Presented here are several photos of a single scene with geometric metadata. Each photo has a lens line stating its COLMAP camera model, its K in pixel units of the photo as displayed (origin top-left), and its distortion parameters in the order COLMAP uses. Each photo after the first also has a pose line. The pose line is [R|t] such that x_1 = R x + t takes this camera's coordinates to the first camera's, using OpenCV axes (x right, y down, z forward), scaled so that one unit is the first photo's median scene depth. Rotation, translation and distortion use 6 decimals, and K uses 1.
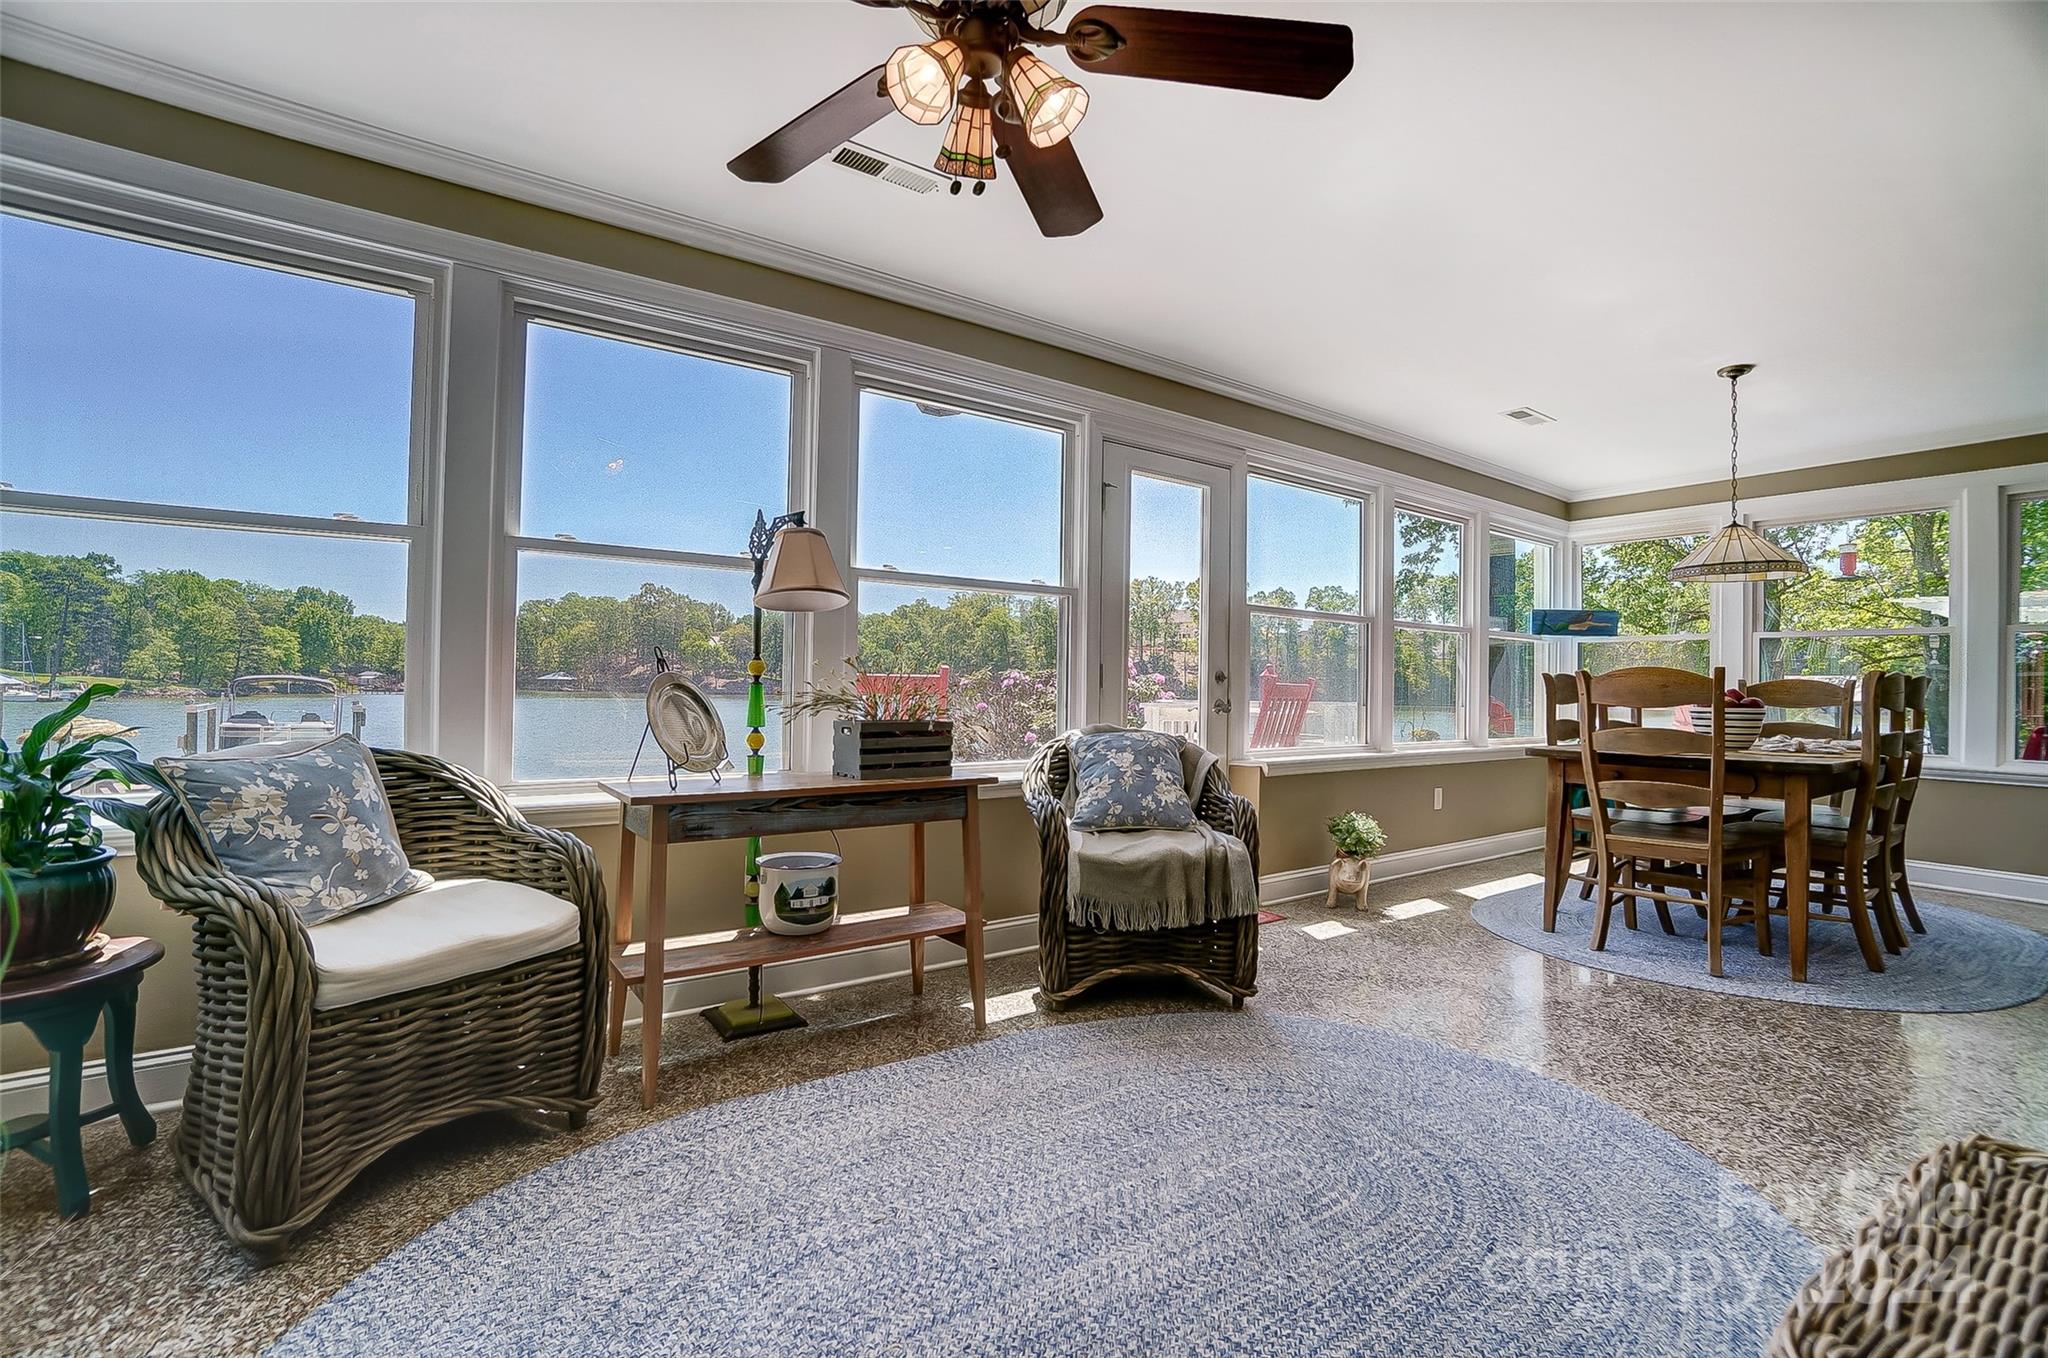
lens RADIAL K [[920.9, 0, 1017.5], [0, 920.9, 684.4], [0, 0, 1]] dist [-0.022519, 0.007698]
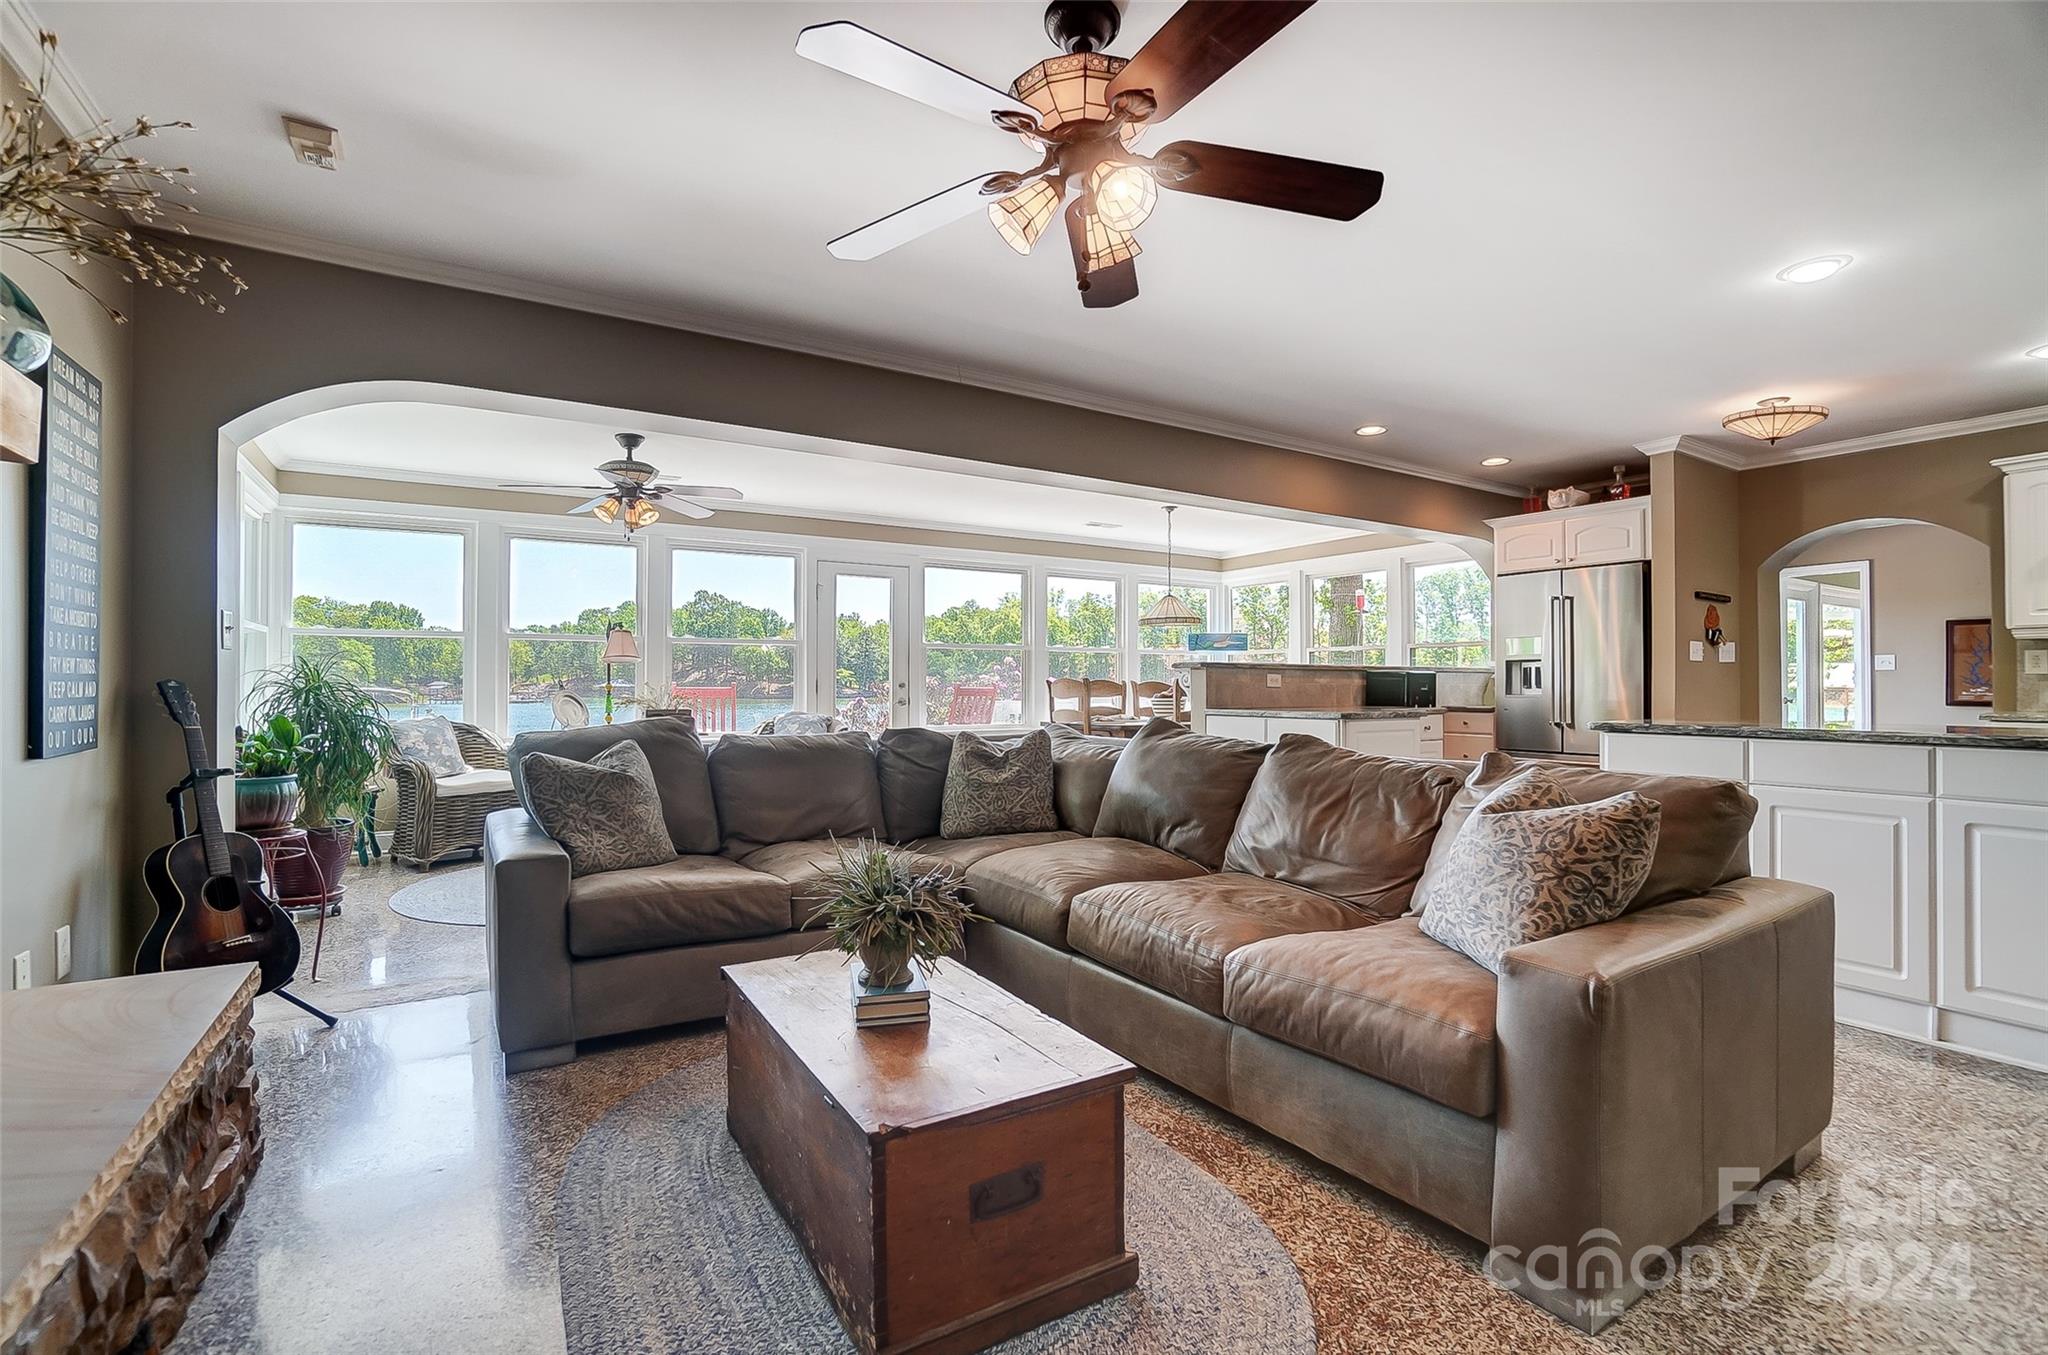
lens RADIAL K [[920.9, 0, 1015.5], [0, 920.9, 680.2], [0, 0, 1]] dist [-0.022519, 0.007698]
pose [[0.998368, -0.016720, -0.054612, 1.101959], [0.016477, 0.999852, -0.004899, -0.009020], [0.054685, 0.003991, 0.998496, -1.598020]]
